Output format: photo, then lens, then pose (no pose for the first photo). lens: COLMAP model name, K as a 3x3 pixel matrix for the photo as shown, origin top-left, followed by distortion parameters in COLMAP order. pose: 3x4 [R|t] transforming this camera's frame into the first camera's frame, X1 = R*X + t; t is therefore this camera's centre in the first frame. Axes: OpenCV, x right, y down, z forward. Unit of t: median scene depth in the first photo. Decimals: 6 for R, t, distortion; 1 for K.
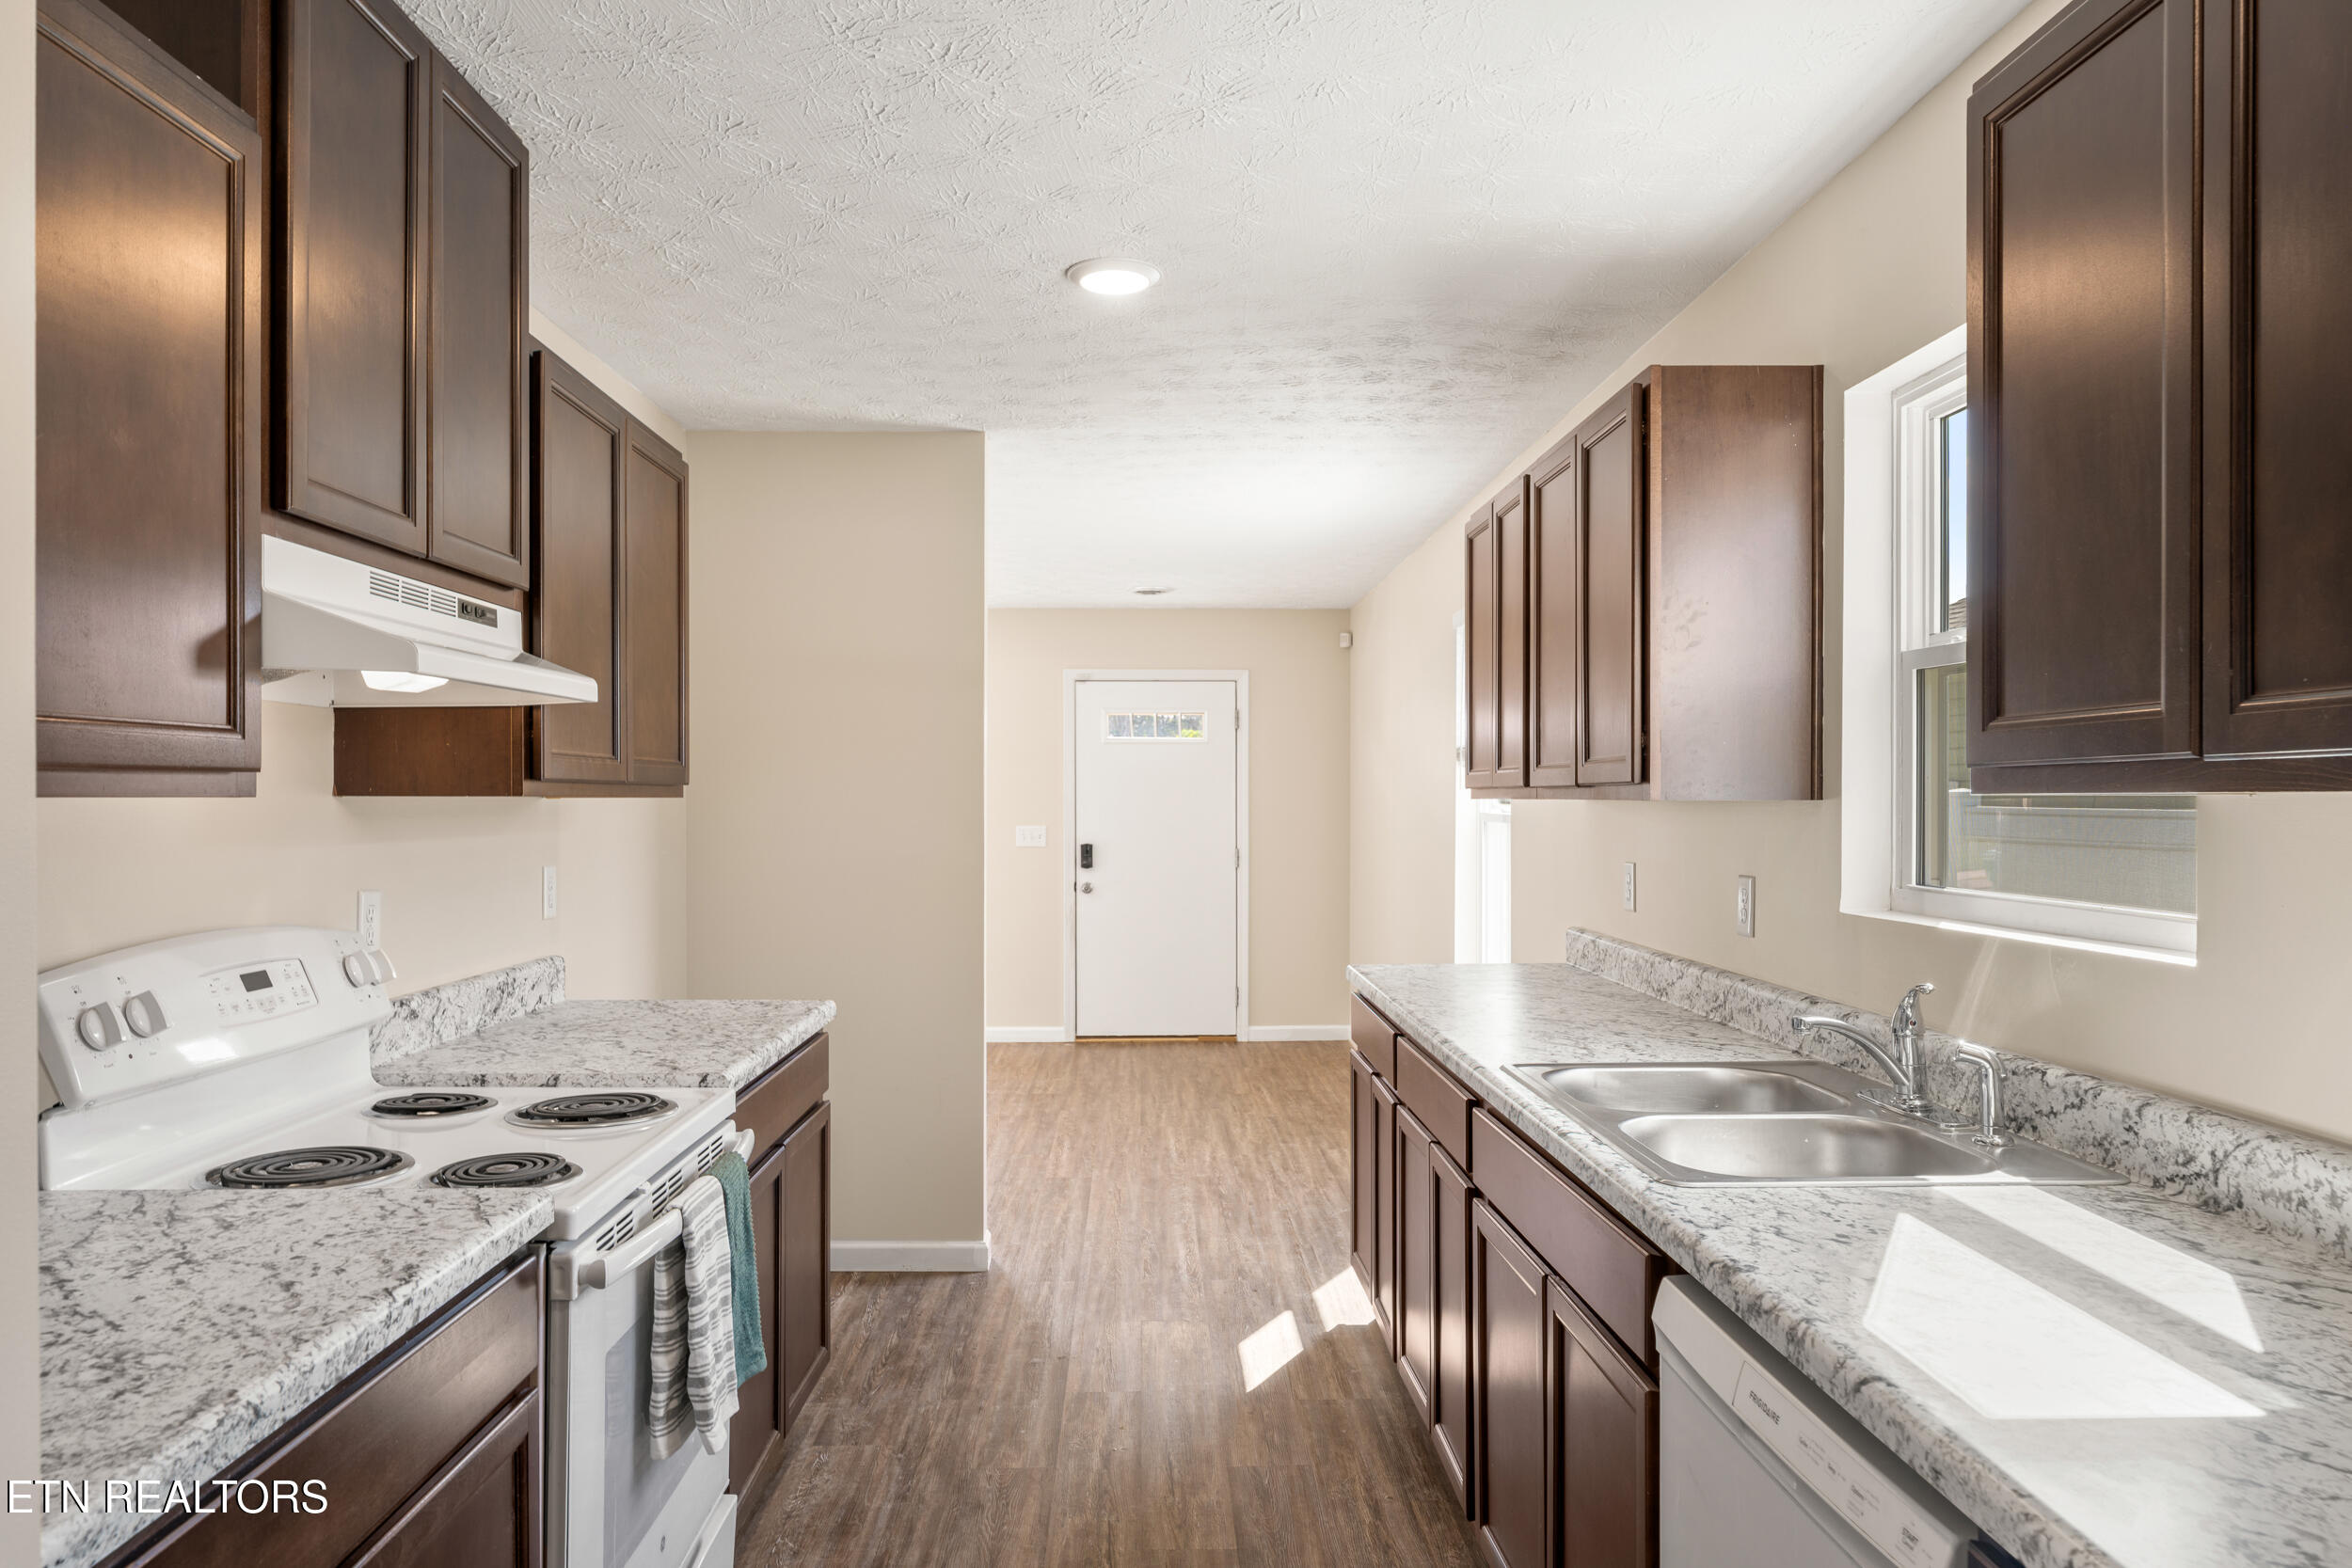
lens RADIAL K [[1485.2, 0, 1180.4], [0, 1485.2, 799.8], [0, 0, 1]] dist [-0.004057, -0.001938]
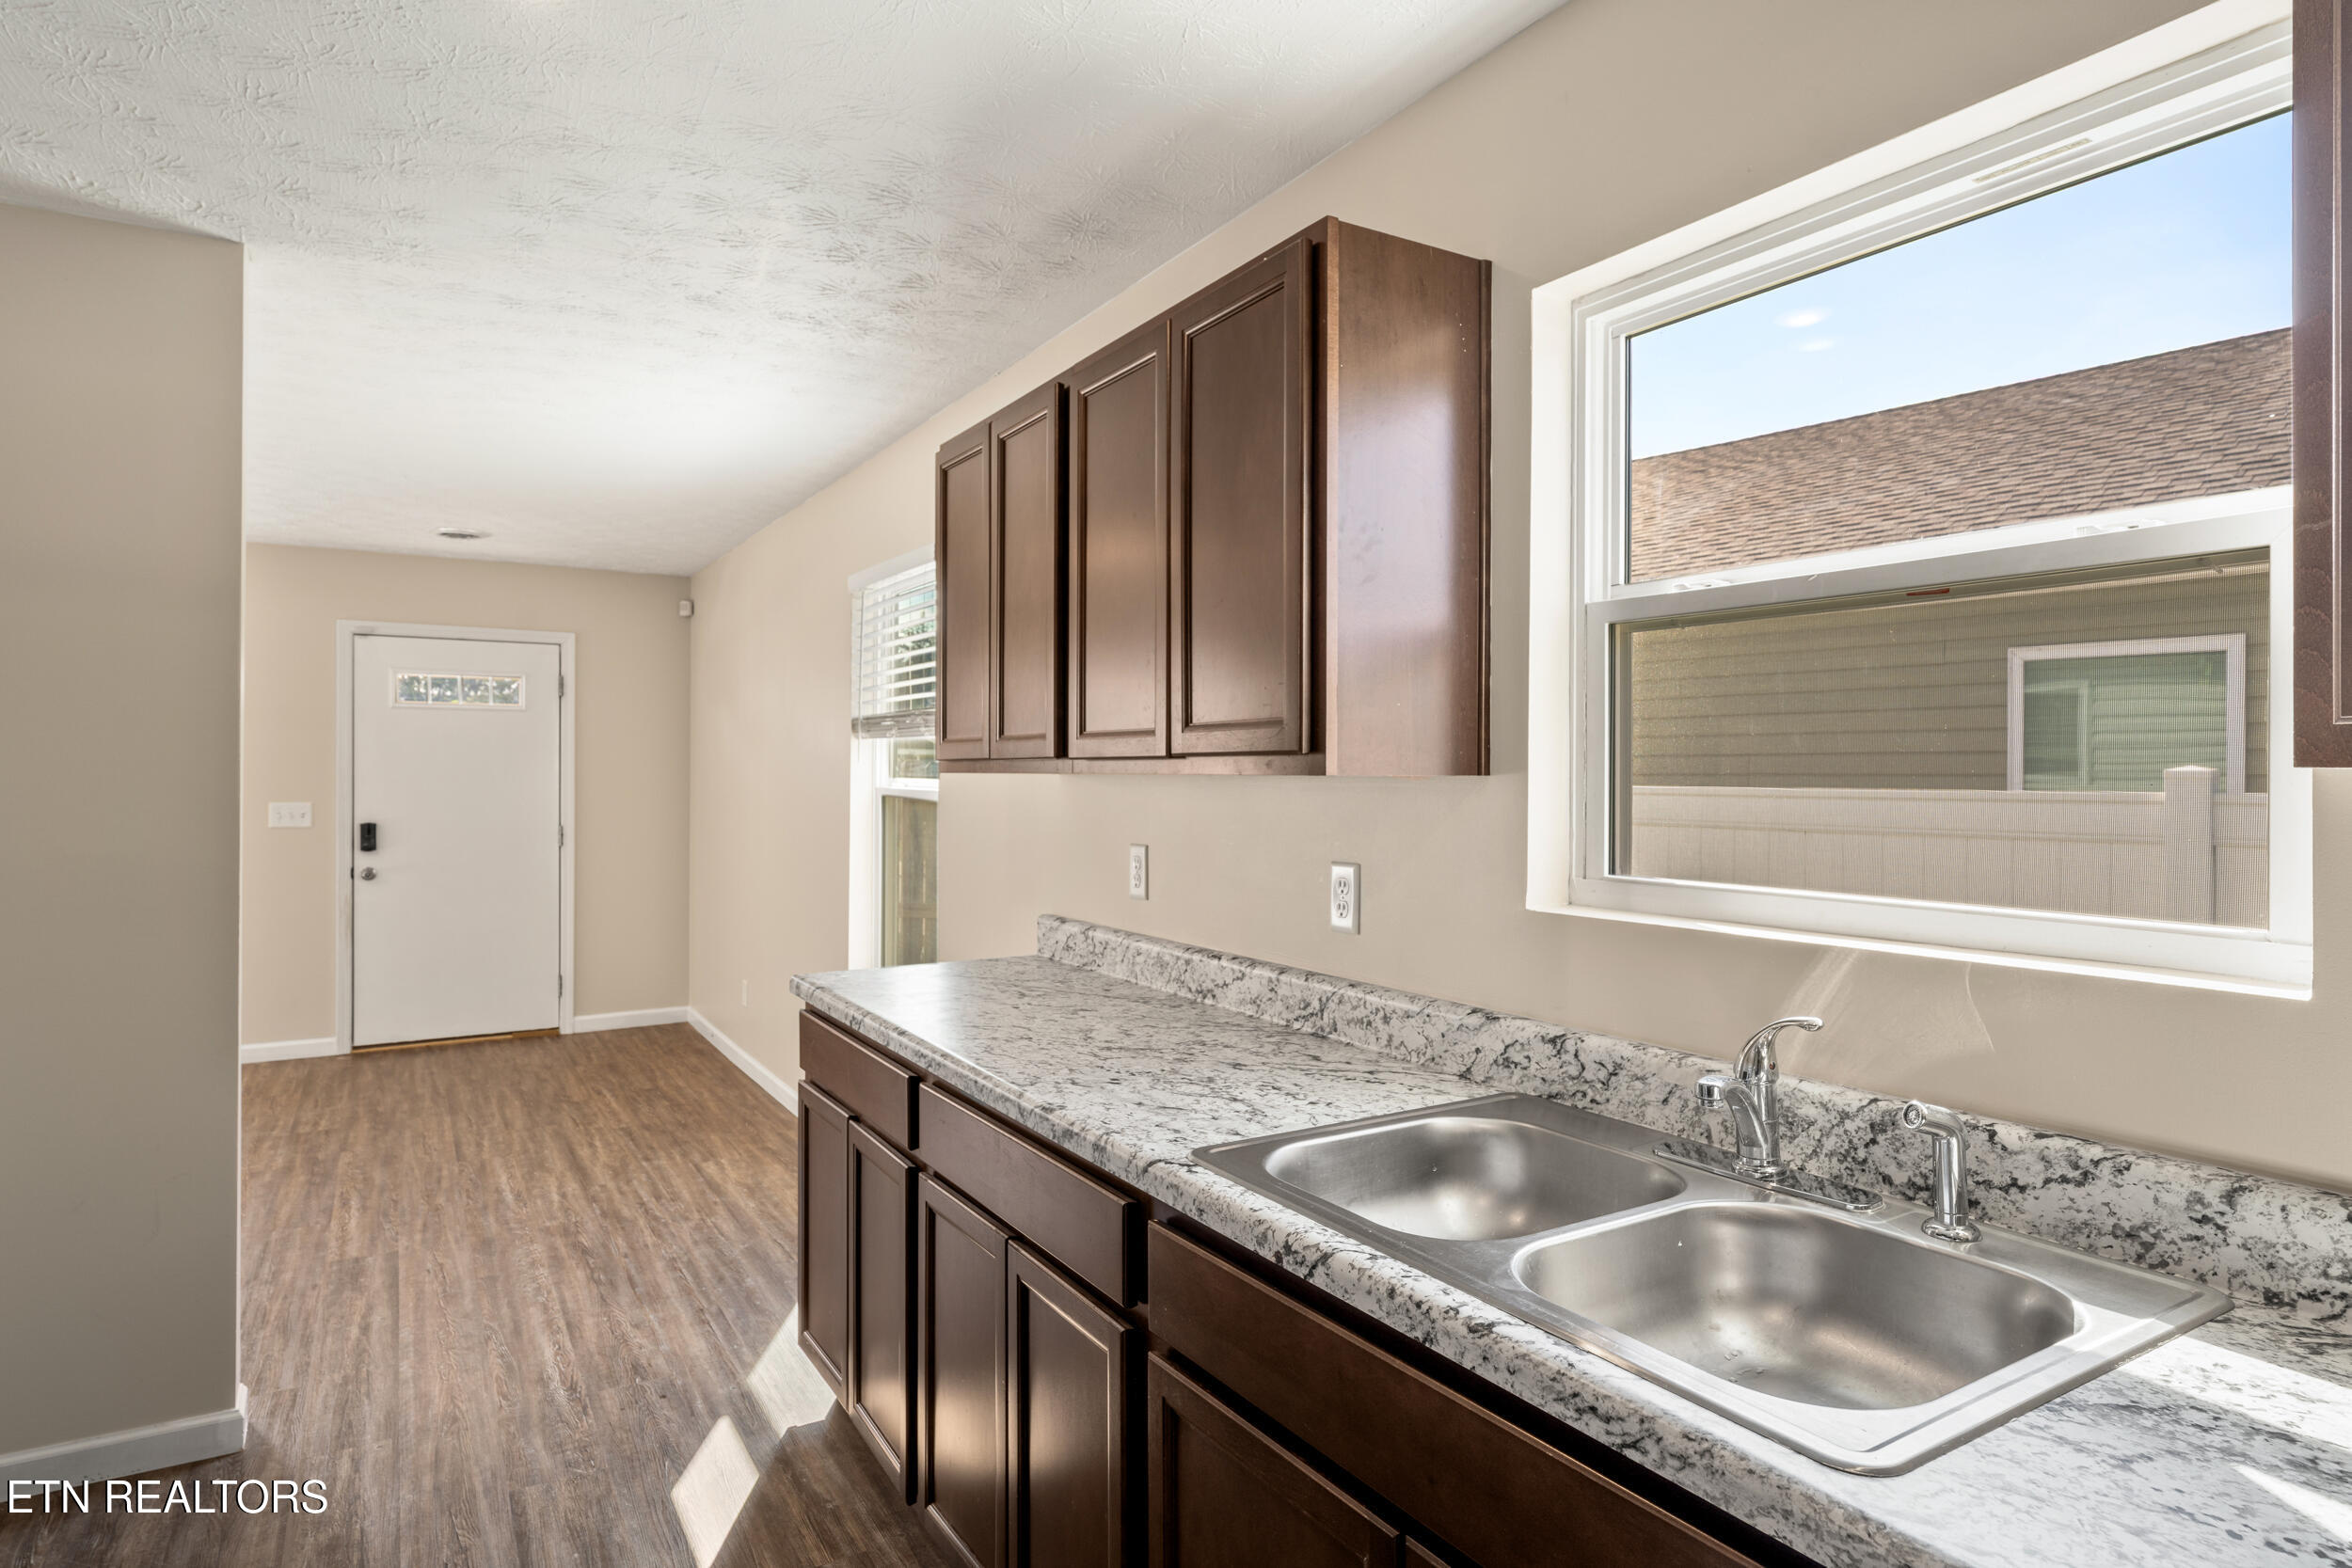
lens RADIAL K [[1251.3, 0, 1162.6], [0, 1251.3, 772.5], [0, 0, 1]] dist [0.000187, -0.000240]
pose [[0.867785, 0.004287, 0.496921, -0.053300], [-0.003608, 0.999991, -0.002327, 0.000450], [-0.496927, 0.000226, 0.867792, 0.304309]]
